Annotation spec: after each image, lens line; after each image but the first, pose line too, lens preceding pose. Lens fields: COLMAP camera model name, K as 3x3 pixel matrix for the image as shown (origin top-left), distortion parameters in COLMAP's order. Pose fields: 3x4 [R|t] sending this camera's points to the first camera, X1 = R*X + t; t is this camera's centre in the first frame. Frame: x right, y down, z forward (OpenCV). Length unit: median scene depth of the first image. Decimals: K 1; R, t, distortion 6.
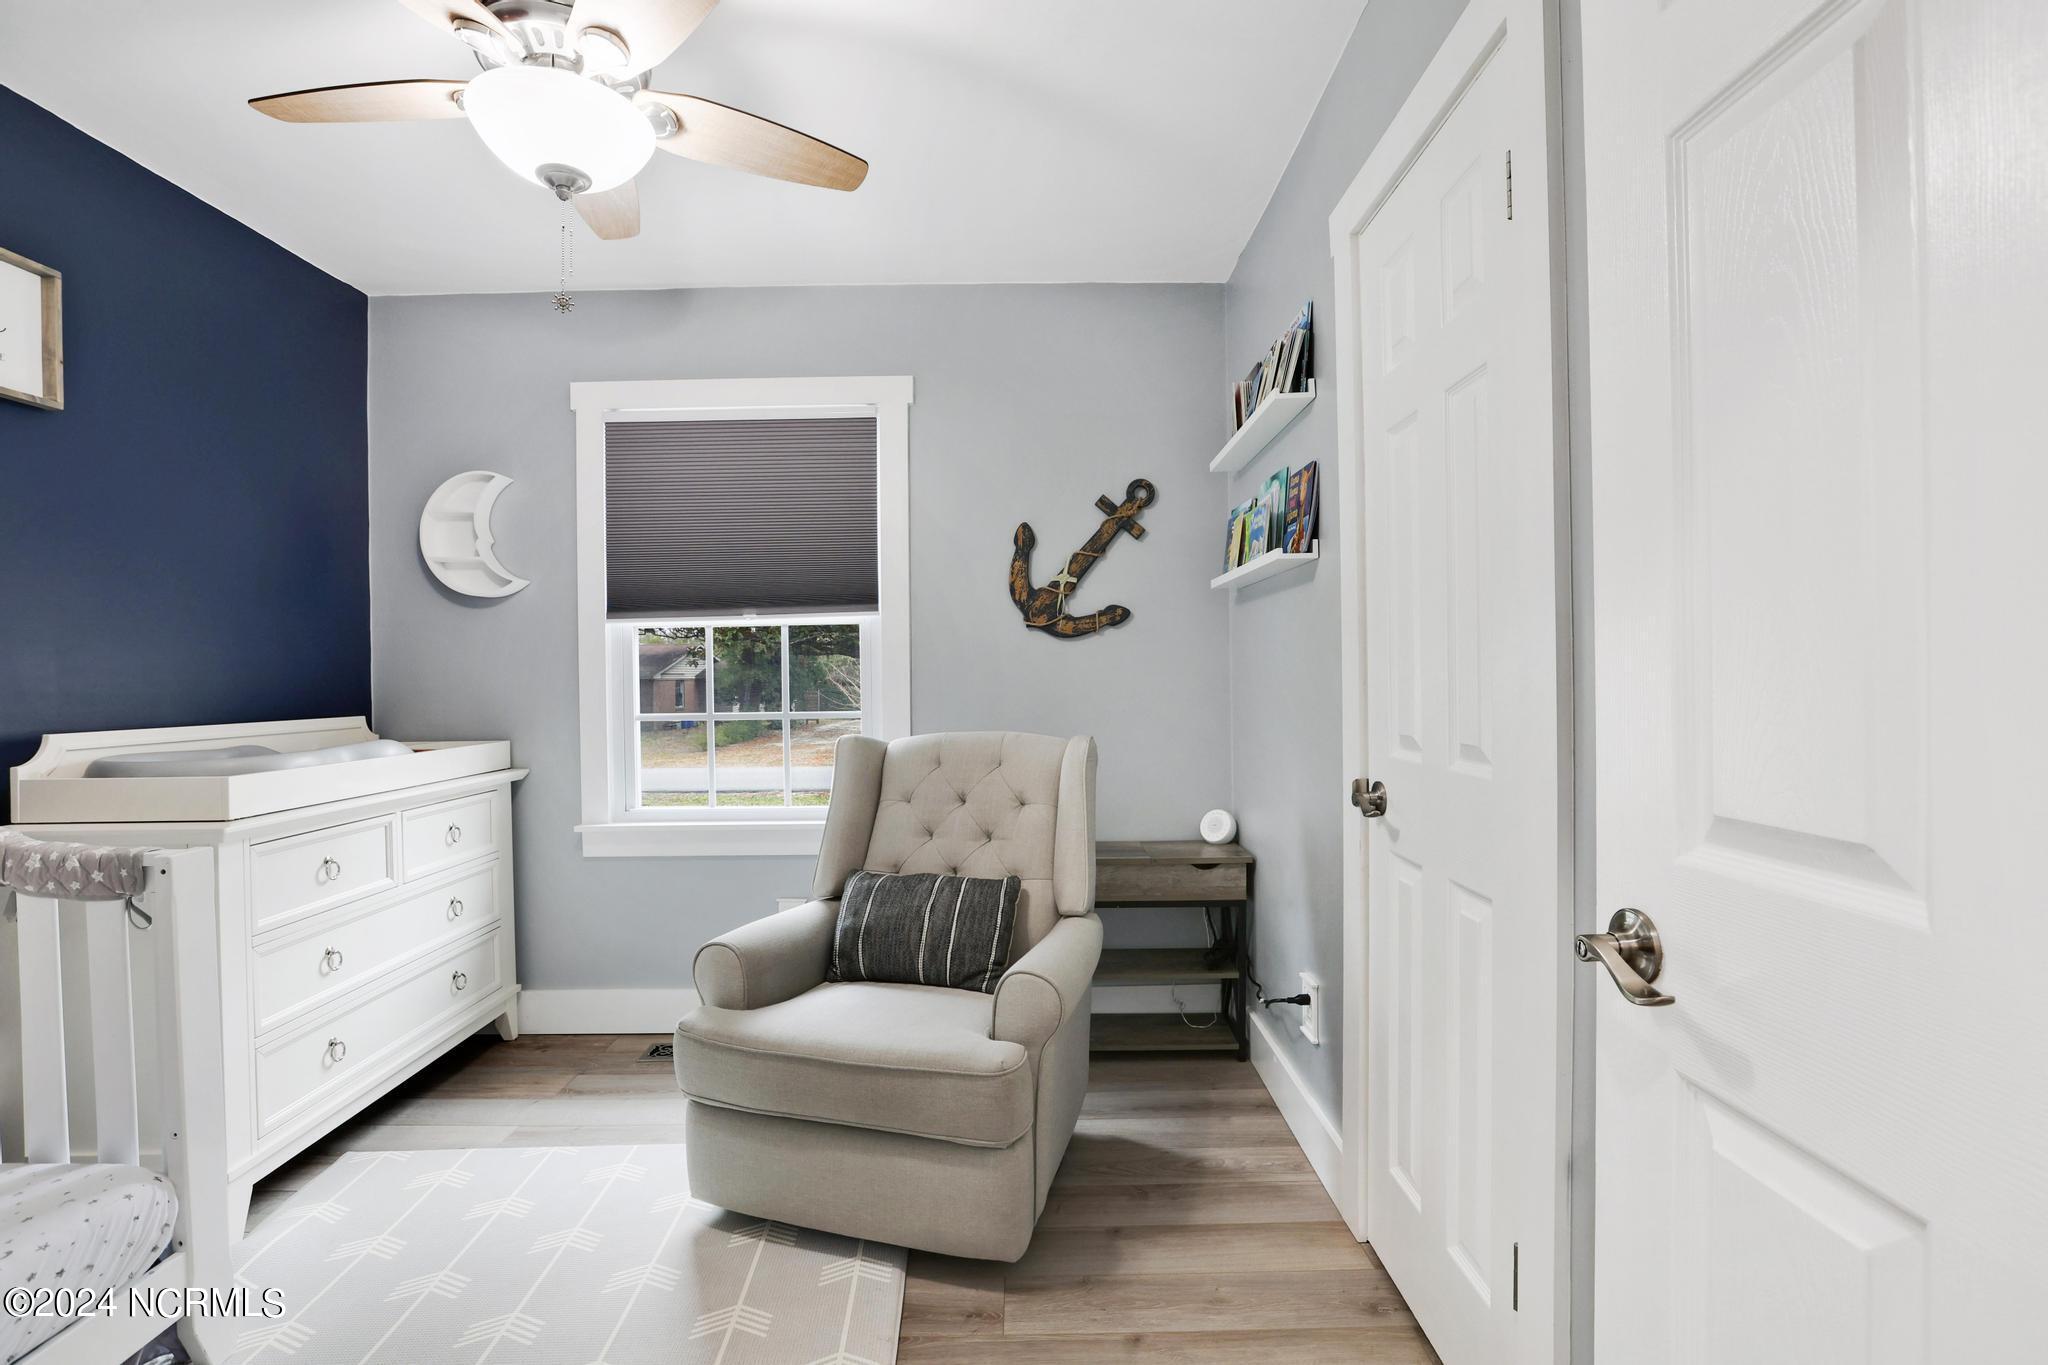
lens RADIAL K [[961.2, 0, 1035.2], [0, 961.2, 676.8], [0, 0, 1]] dist [-0.064105, 0.027256]
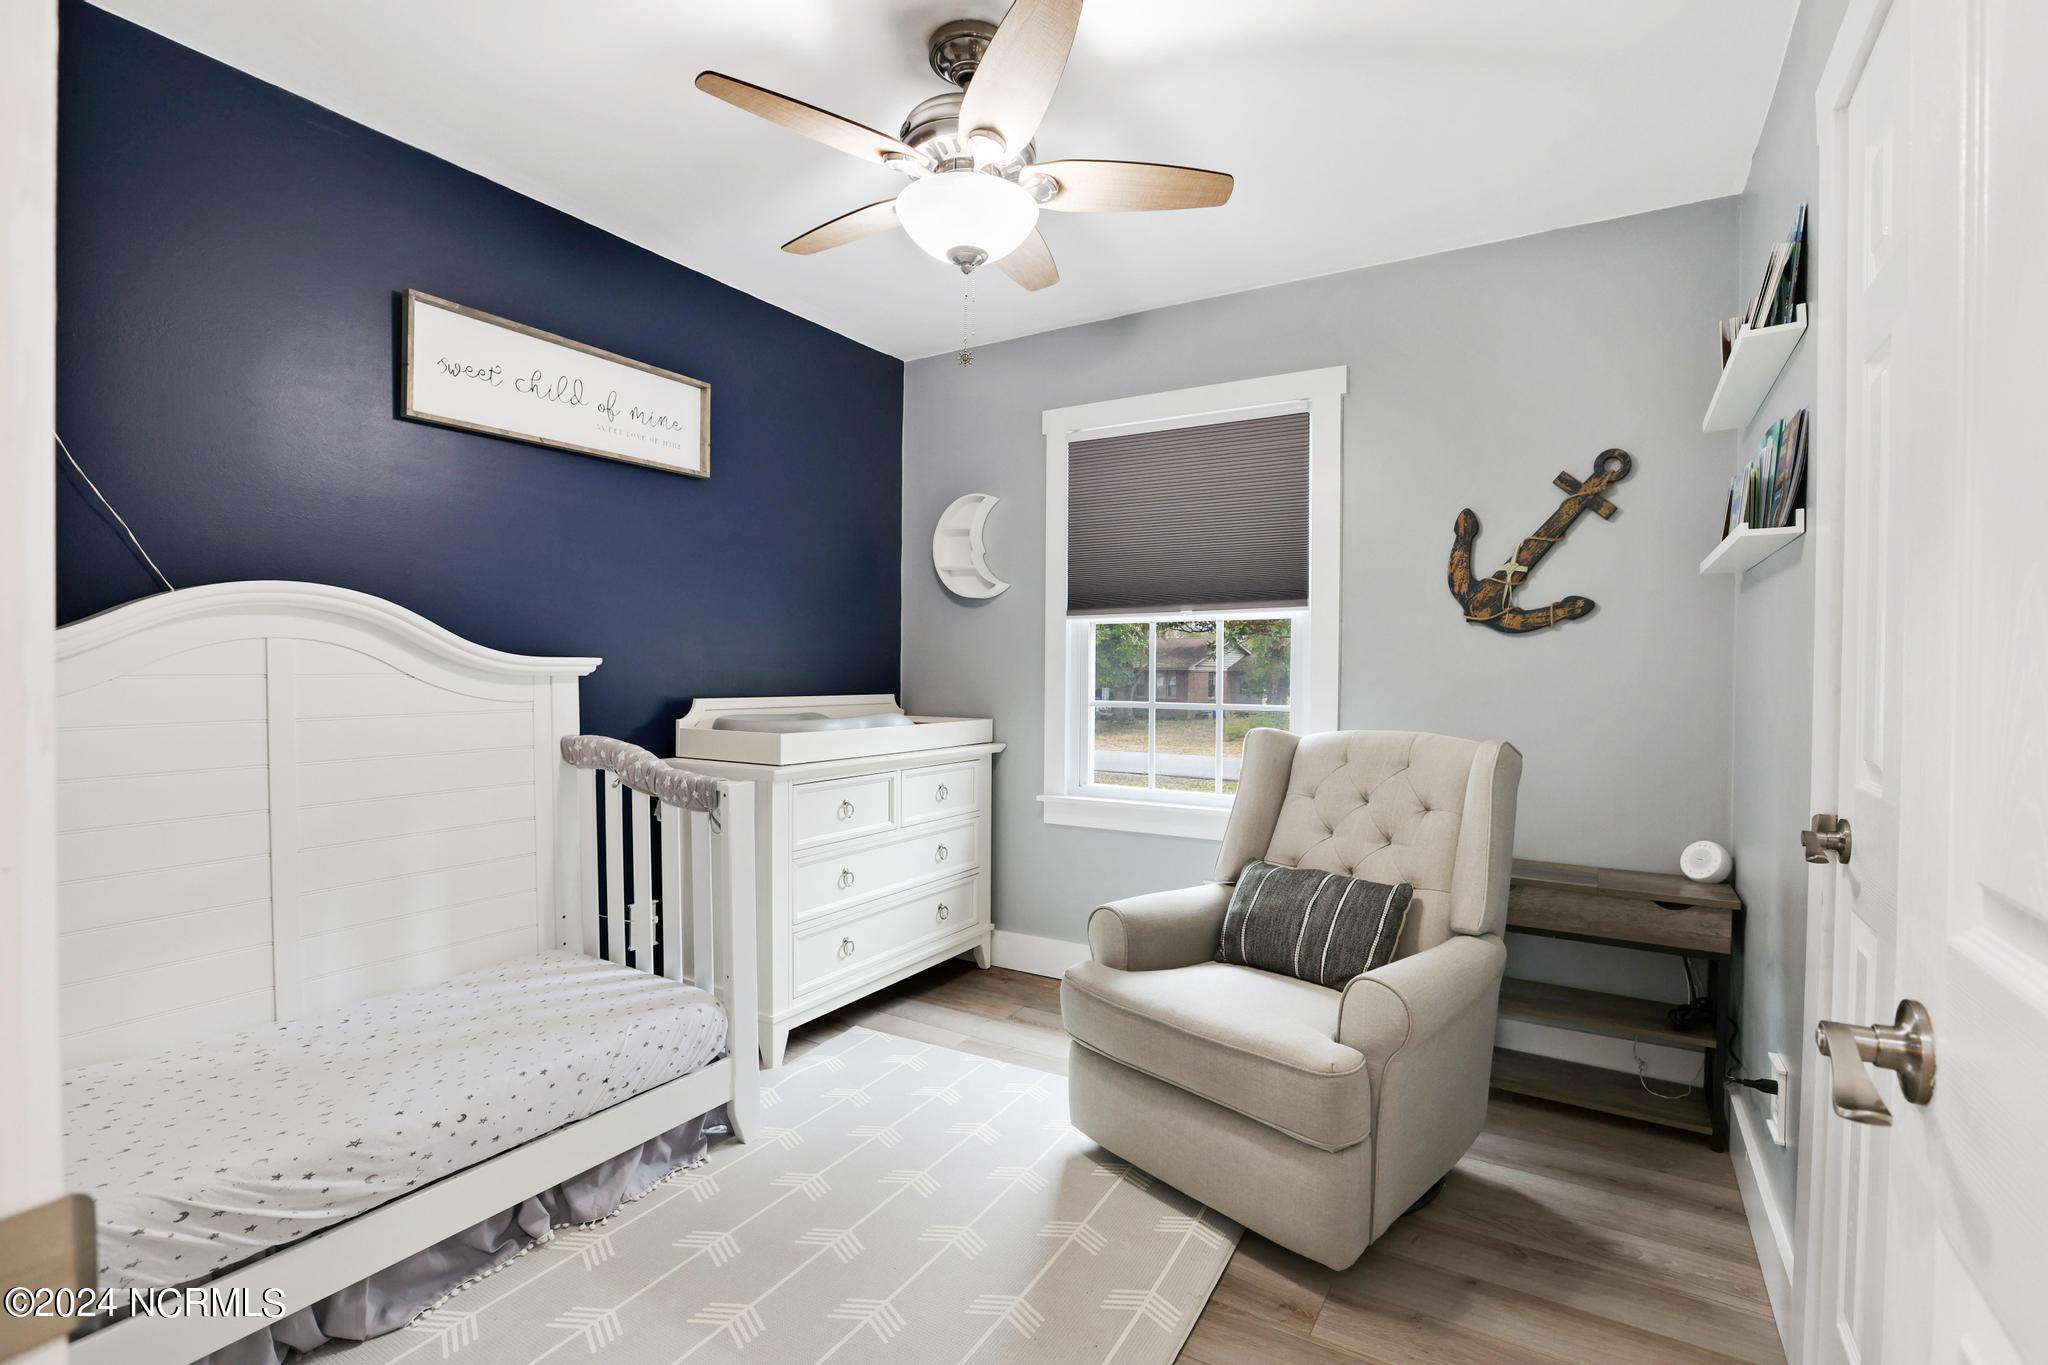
lens RADIAL K [[942.0, 0, 984.7], [0, 942.0, 678.1], [0, 0, 1]] dist [-0.061666, 0.026073]
pose [[0.836975, 0.024706, -0.546683, 0.125302], [-0.020154, 0.999694, 0.014322, -0.001051], [0.546870, -0.000969, 0.837217, -0.000427]]
